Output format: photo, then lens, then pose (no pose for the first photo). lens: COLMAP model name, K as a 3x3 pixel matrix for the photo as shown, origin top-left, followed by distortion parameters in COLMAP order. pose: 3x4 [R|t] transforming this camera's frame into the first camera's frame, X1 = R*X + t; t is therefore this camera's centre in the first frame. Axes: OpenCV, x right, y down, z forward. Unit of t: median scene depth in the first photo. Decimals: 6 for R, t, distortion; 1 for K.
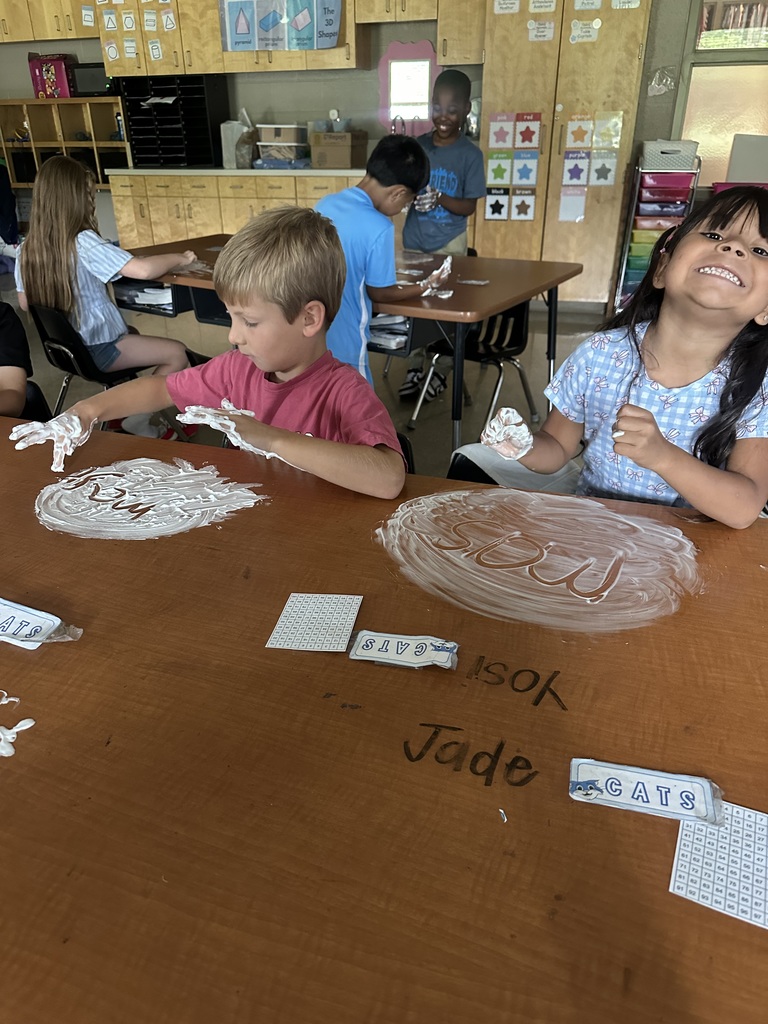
lens RADIAL K [[725.4, 0, 384.0], [0, 725.4, 512.0], [0, 0, 1]] dist [-0.048181, 0.032075]
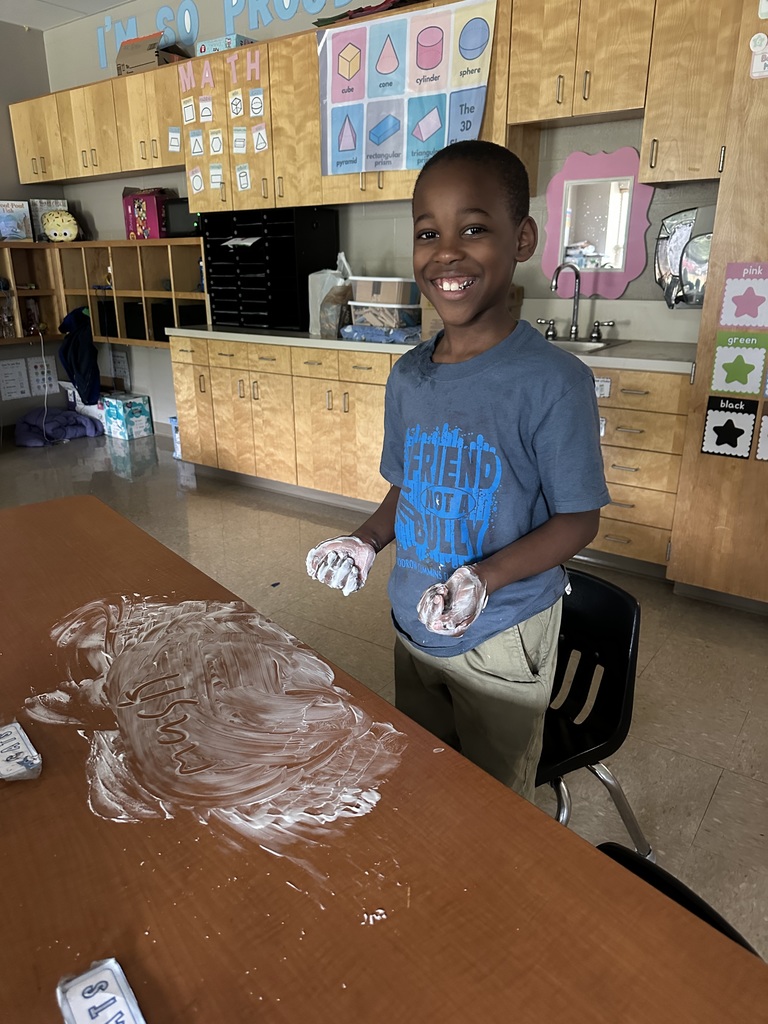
lens RADIAL K [[722.7, 0, 384.0], [0, 722.7, 512.0], [0, 0, 1]] dist [0.001447, -0.000412]
pose [[0.950419, 0.103887, -0.293106, 0.070938], [-0.150574, 0.978426, -0.141457, -0.228605], [0.272086, 0.178577, 0.945558, 0.399321]]
